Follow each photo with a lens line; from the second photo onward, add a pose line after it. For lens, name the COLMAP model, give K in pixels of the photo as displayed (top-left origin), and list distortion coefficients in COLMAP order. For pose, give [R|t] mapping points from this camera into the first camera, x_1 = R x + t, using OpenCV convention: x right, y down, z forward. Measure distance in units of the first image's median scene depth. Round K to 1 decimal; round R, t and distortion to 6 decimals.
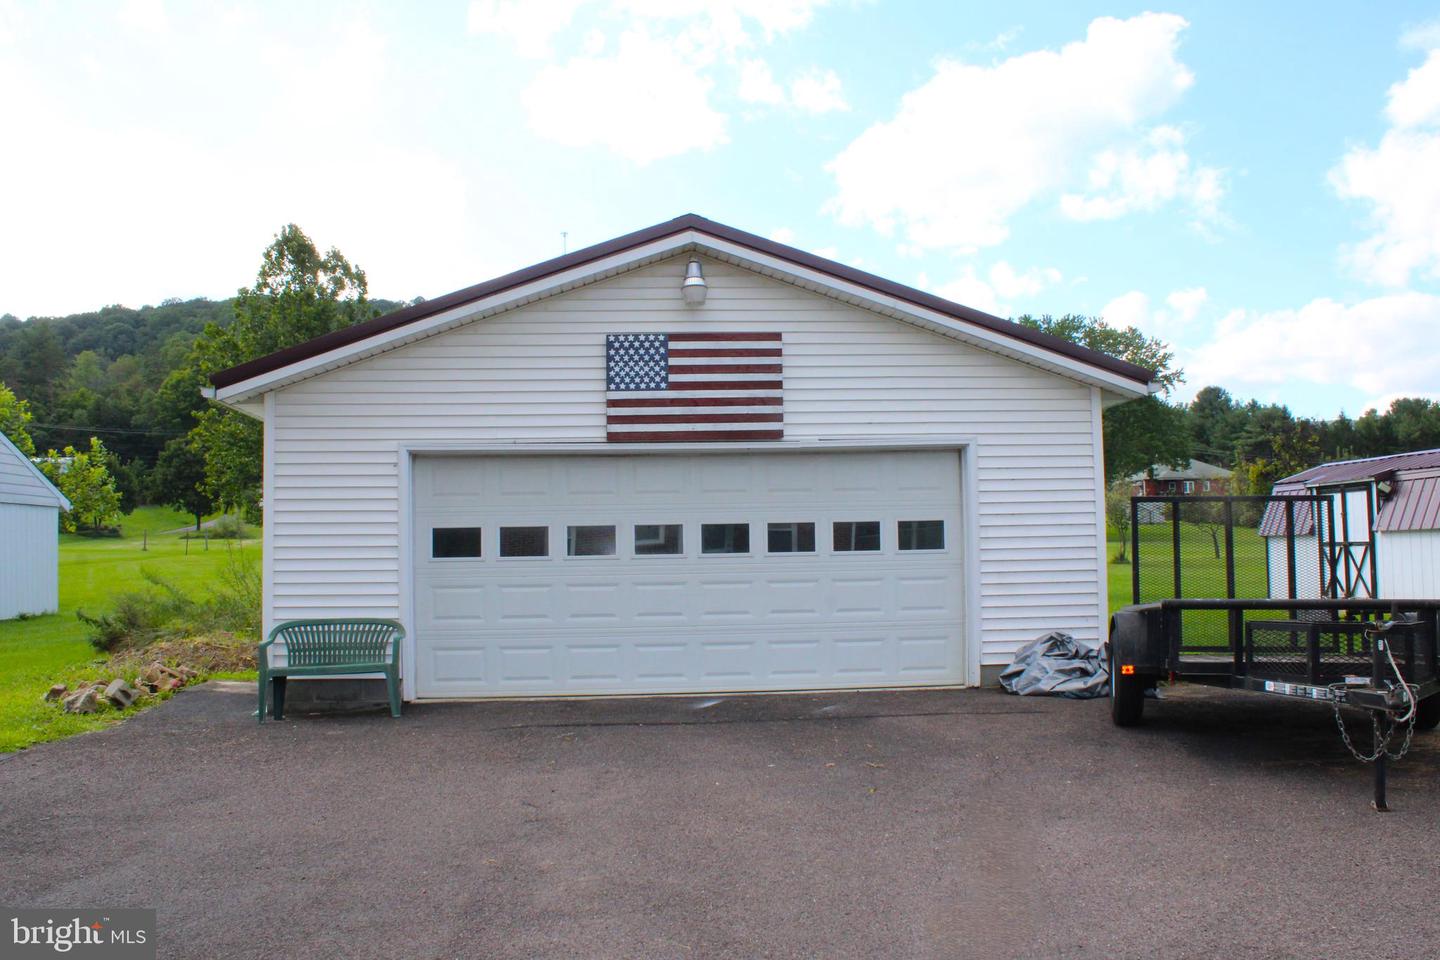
lens RADIAL K [[1266.0, 0, 720.0], [0, 1266.0, 480.0], [0, 0, 1]] dist [-0.164821, 0.126853]
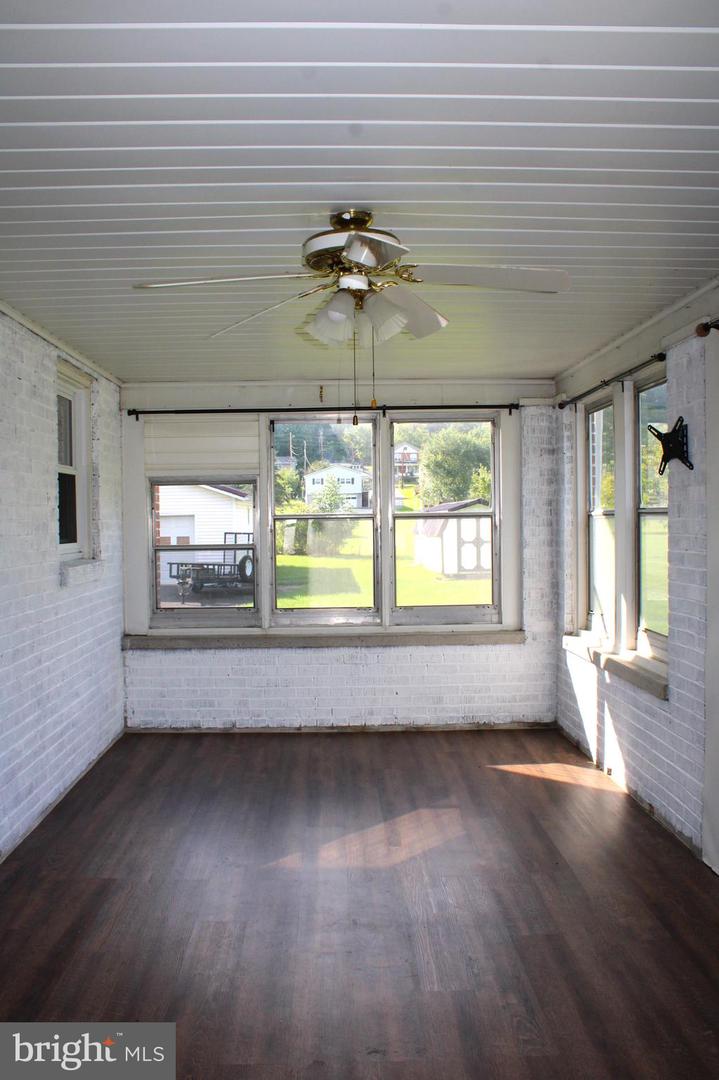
lens RADIAL K [[917.3, 0, 376.6], [0, 917.3, 549.4], [0, 0, 1]] dist [-0.149353, 0.113743]
pose [[0.998534, 0.009759, -0.053248, 0.516557], [-0.004651, 0.995446, 0.095214, -0.107528], [0.053935, -0.094827, 0.994032, -0.910502]]
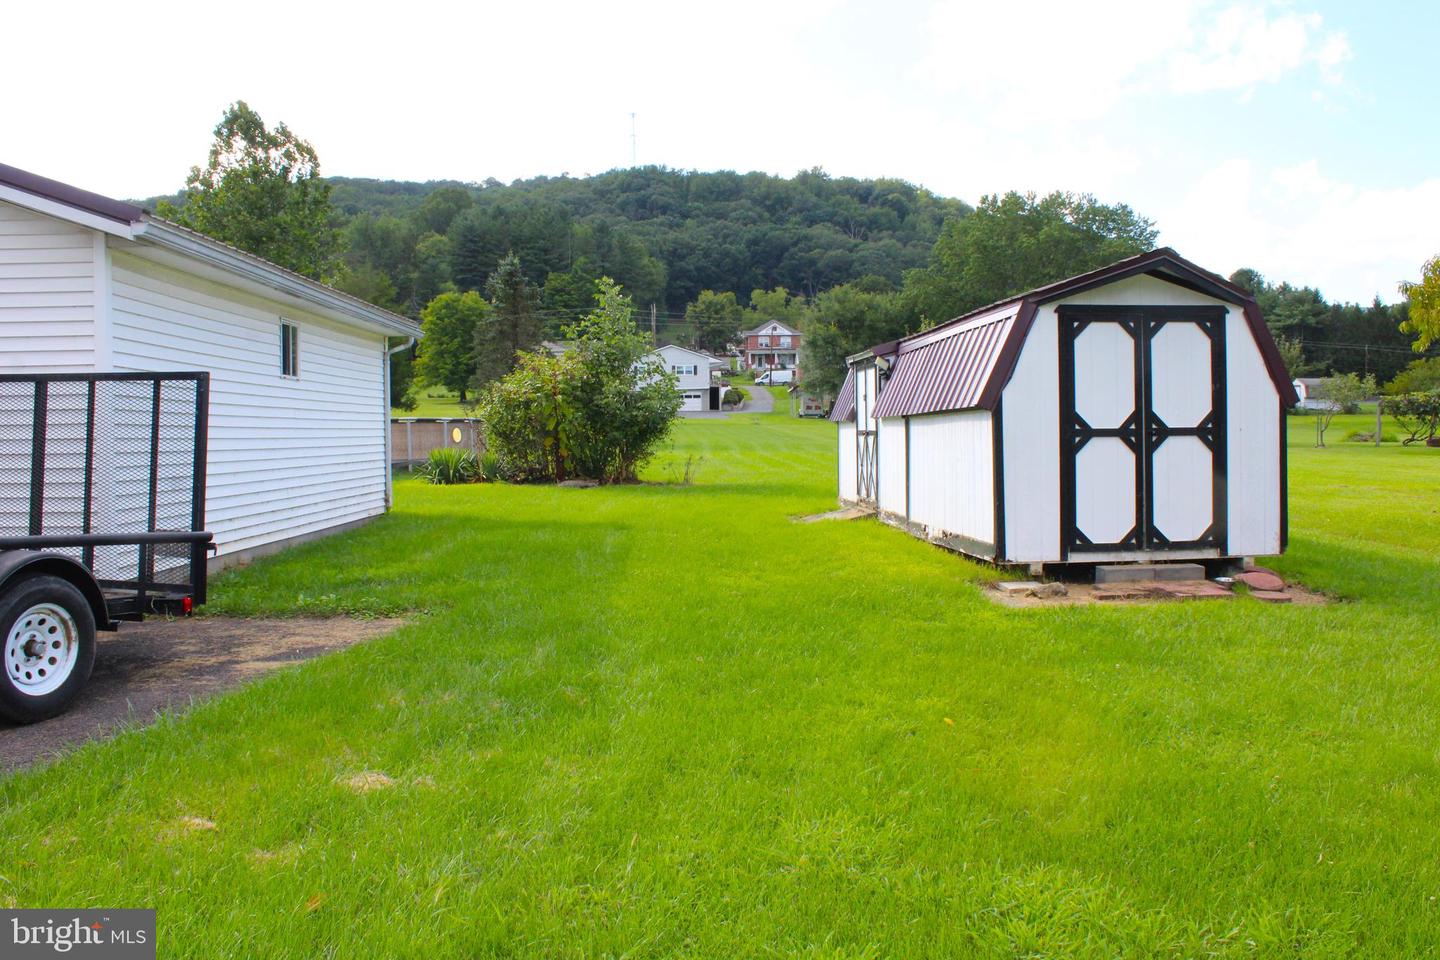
lens RADIAL K [[1229.0, 0, 738.3], [0, 1229.0, 479.9], [0, 0, 1]] dist [-0.155635, 0.128120]
pose [[0.998761, 0.009818, -0.048778, 0.460924], [-0.004973, 0.995128, 0.098465, 0.002738], [0.049507, -0.098101, 0.993944, 0.176099]]
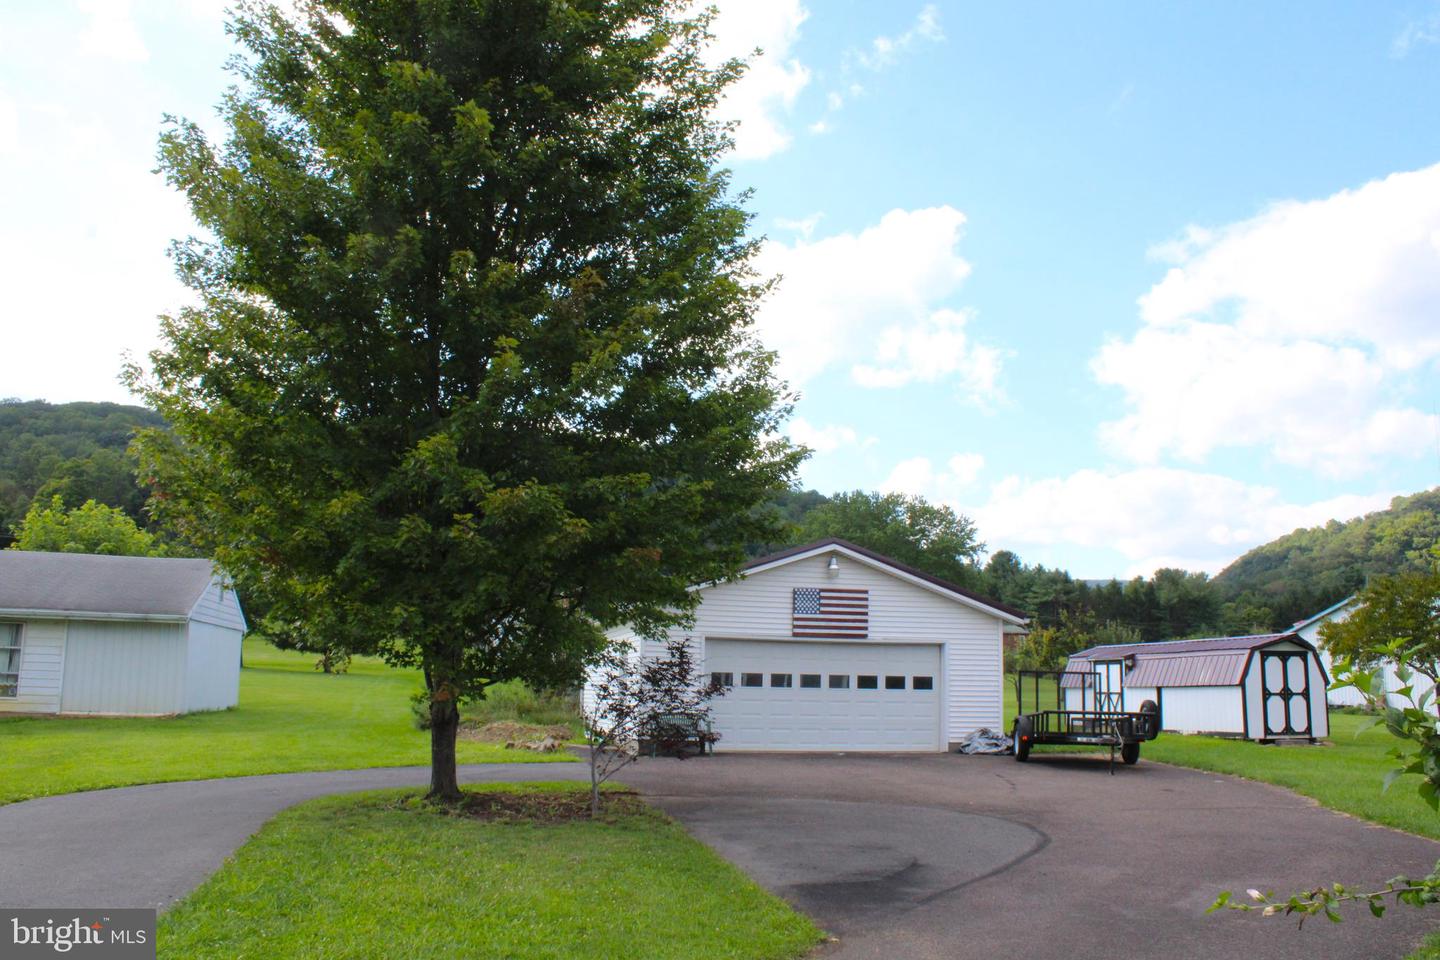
lens RADIAL K [[1229.0, 0, 738.3], [0, 1229.0, 479.9], [0, 0, 1]] dist [-0.155635, 0.128120]
pose [[0.984235, 0.064754, 0.164588, -0.335724], [-0.046592, 0.992625, -0.111911, -0.034997], [-0.170621, 0.102478, 0.979993, -0.679353]]
